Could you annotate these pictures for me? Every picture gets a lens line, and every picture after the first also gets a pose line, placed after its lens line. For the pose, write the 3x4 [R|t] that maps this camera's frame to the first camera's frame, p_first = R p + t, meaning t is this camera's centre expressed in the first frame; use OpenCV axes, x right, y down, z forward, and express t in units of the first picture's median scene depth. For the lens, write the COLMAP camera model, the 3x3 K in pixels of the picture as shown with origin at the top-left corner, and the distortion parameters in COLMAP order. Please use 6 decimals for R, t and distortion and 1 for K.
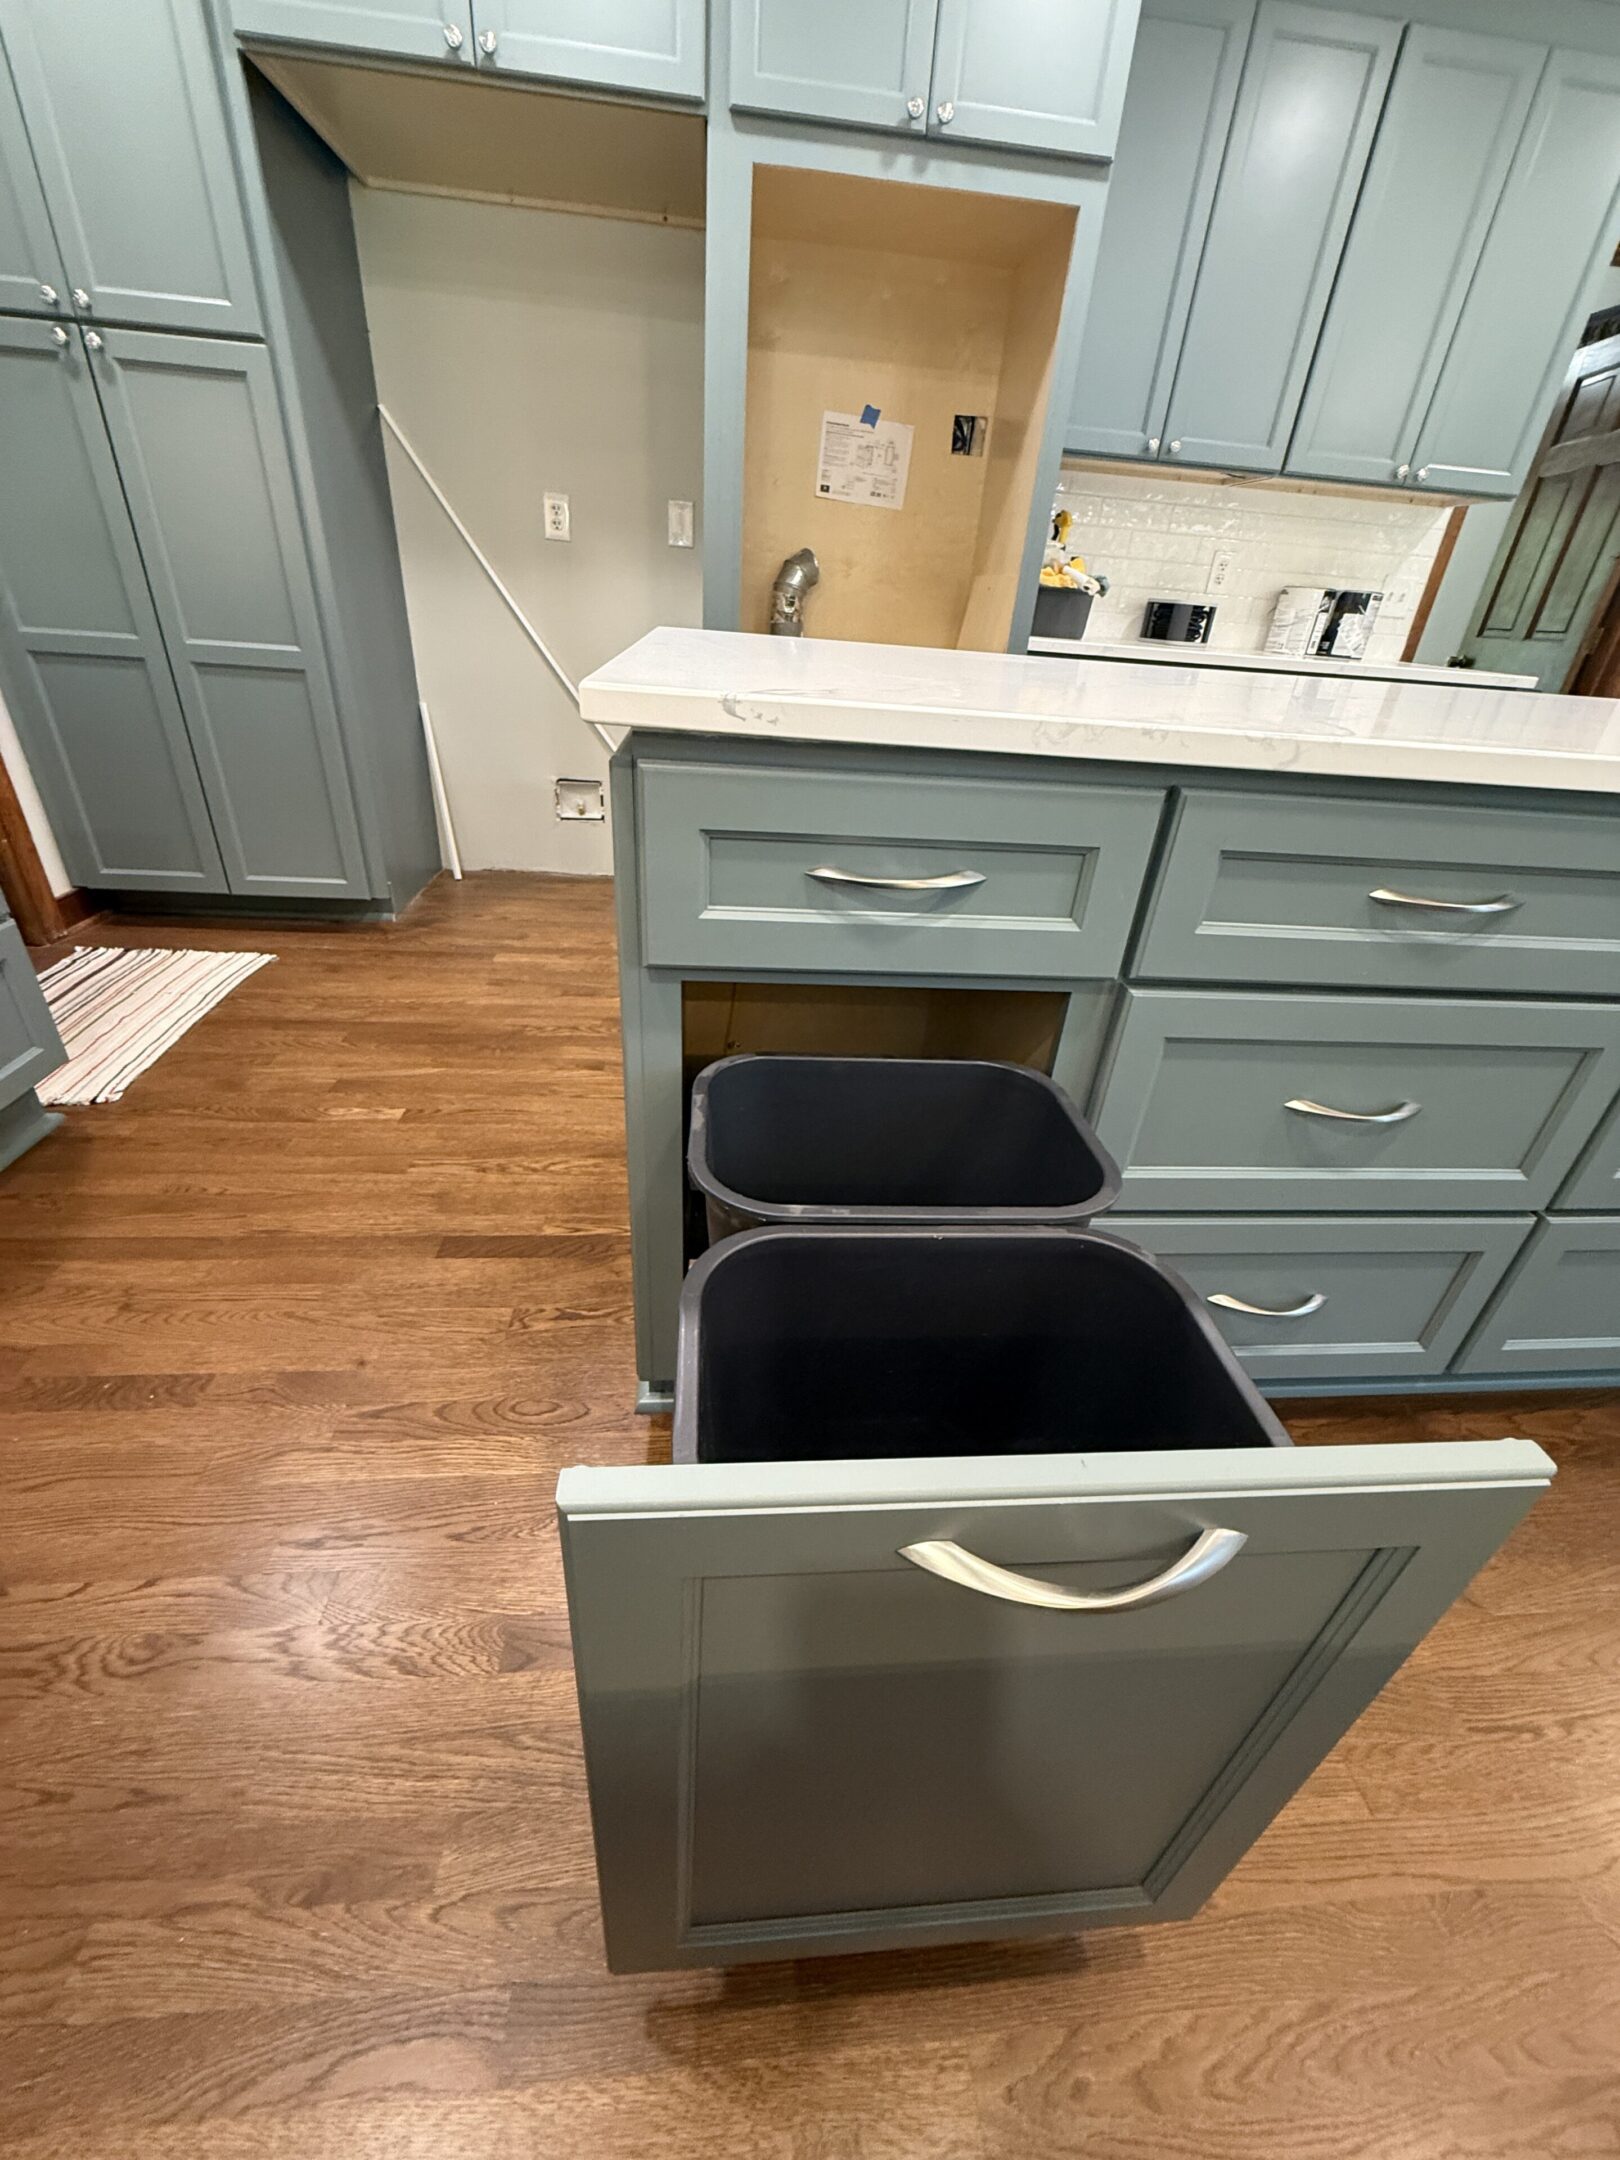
lens RADIAL K [[866.1, 0, 805.1], [0, 866.1, 1082.1], [0, 0, 1]] dist [-0.000930, -0.000169]
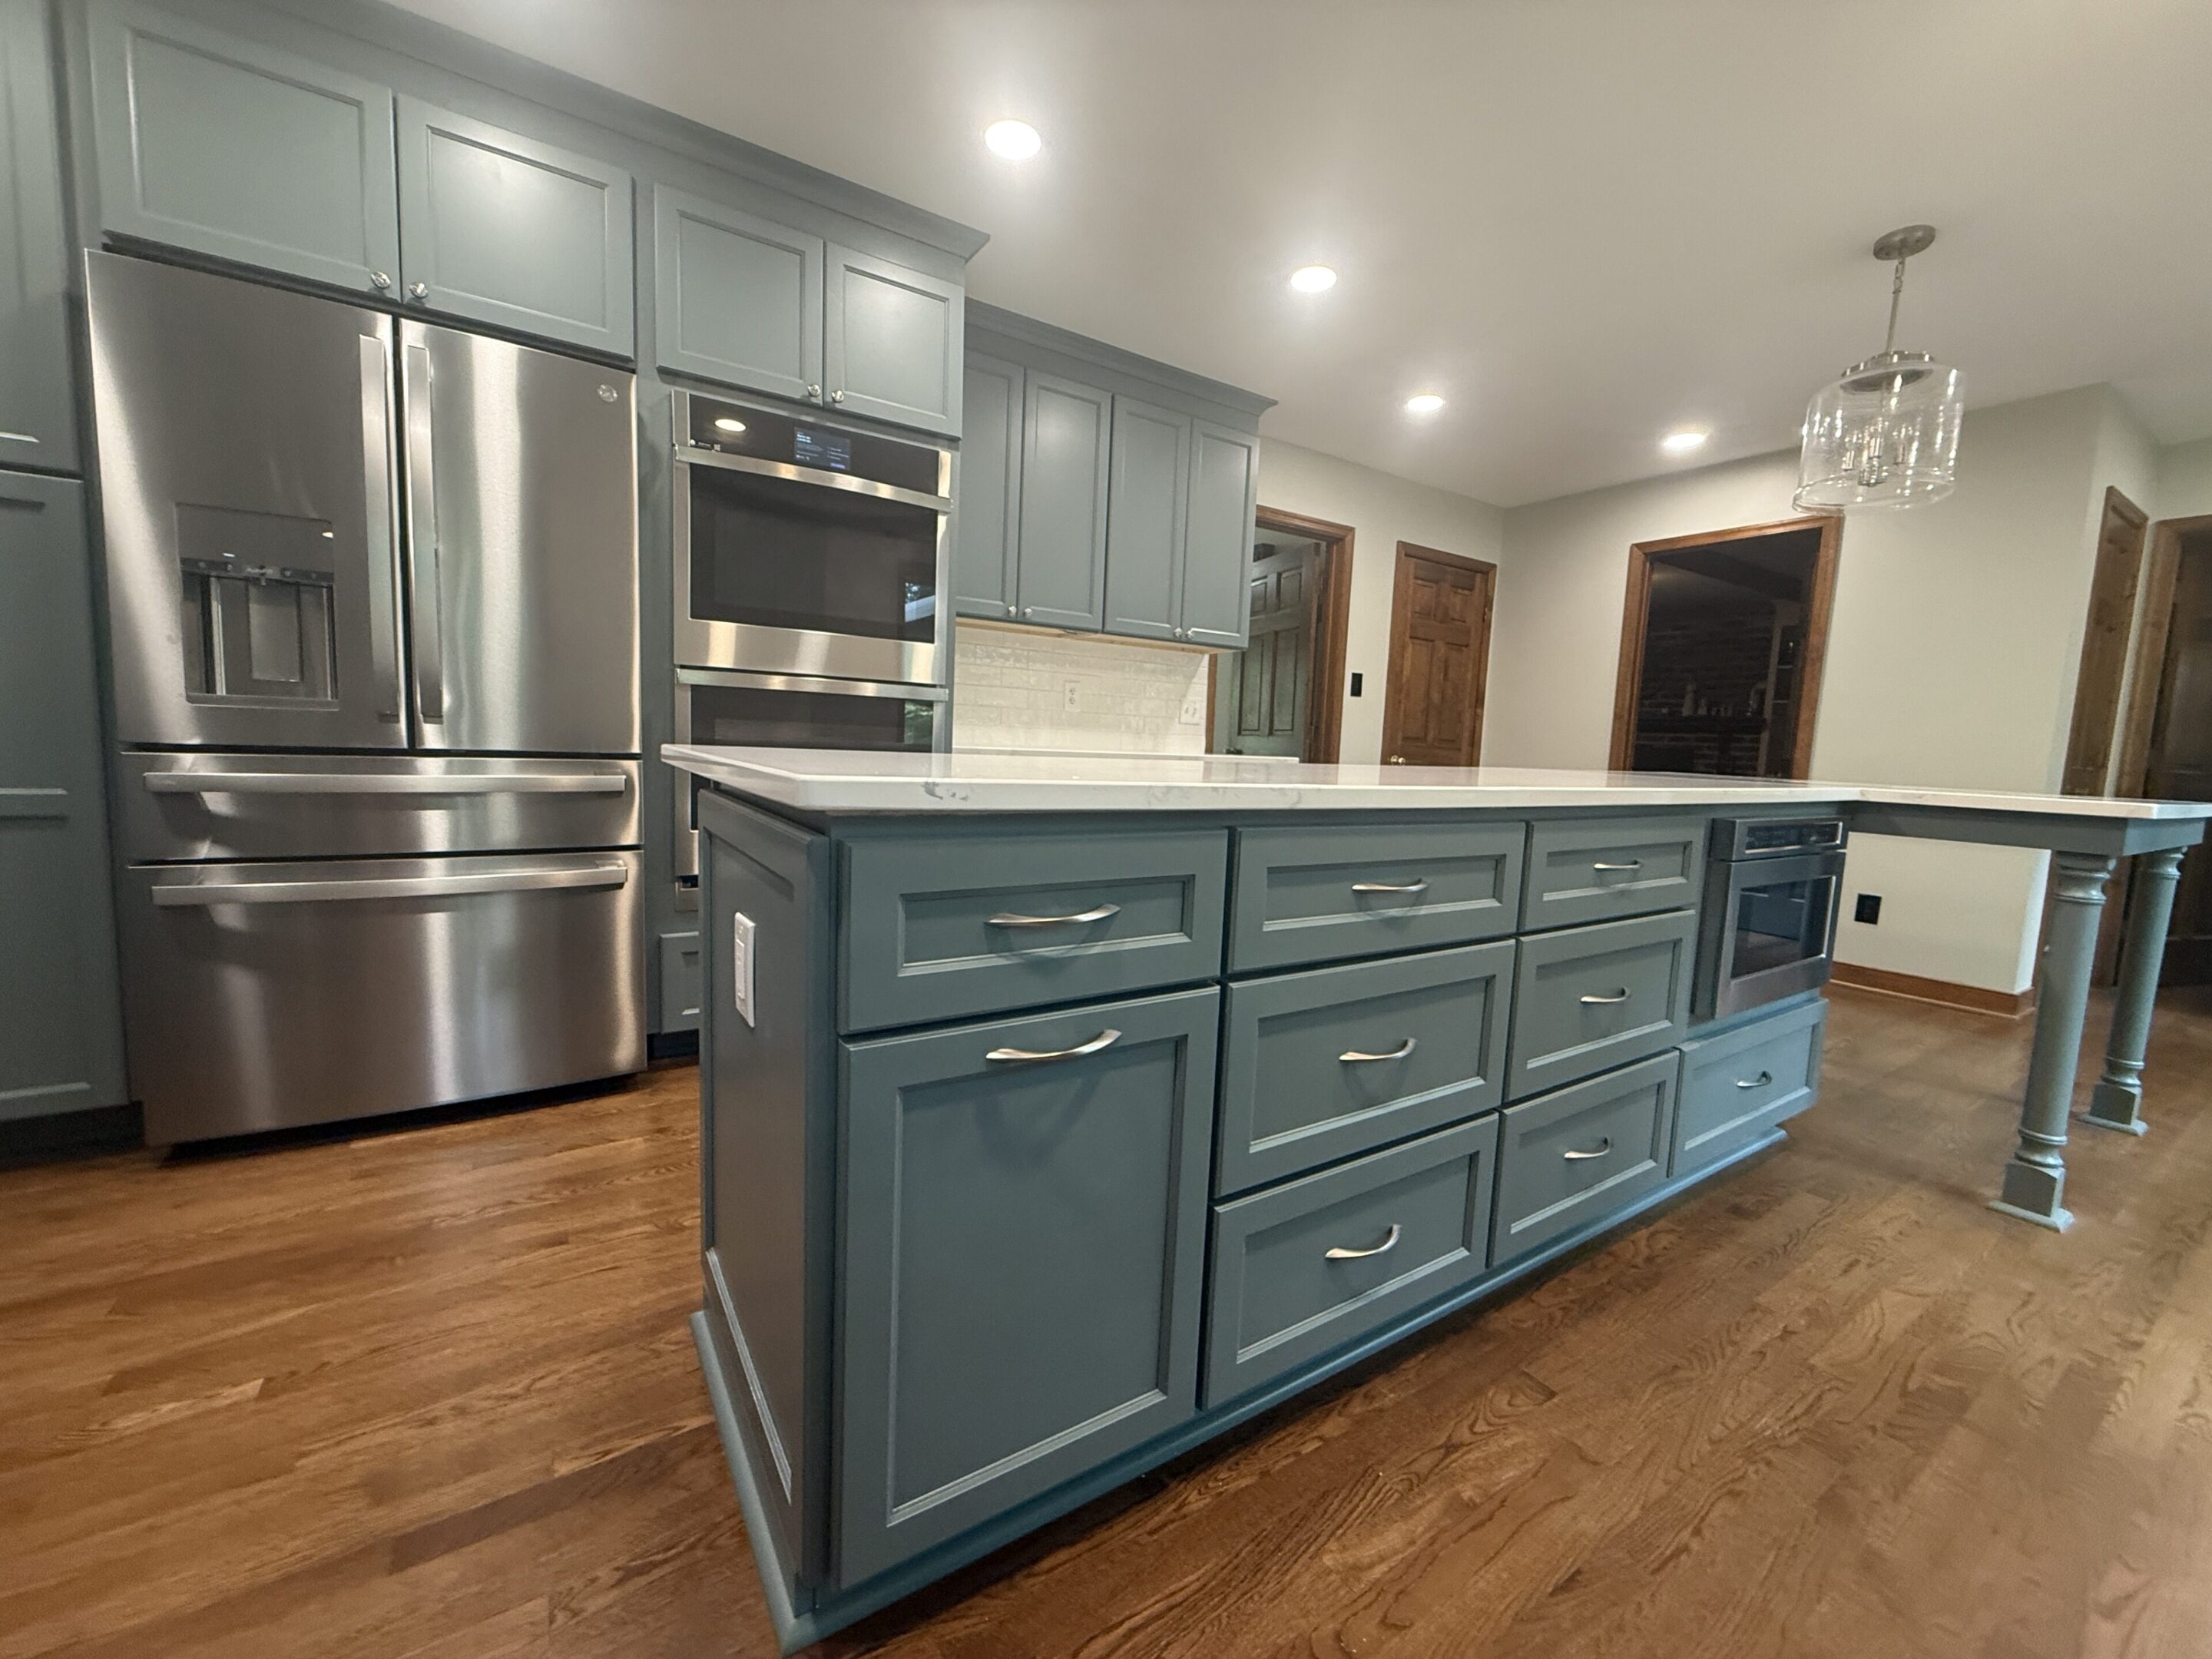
lens RADIAL K [[886.9, 0, 1105.1], [0, 886.9, 829.5], [0, 0, 1]] dist [-0.000930, -0.000169]
pose [[0.880082, -0.080519, 0.467944, -0.182001], [0.251400, 0.915065, -0.315364, 0.023714], [-0.402806, 0.395188, 0.825575, -0.030424]]
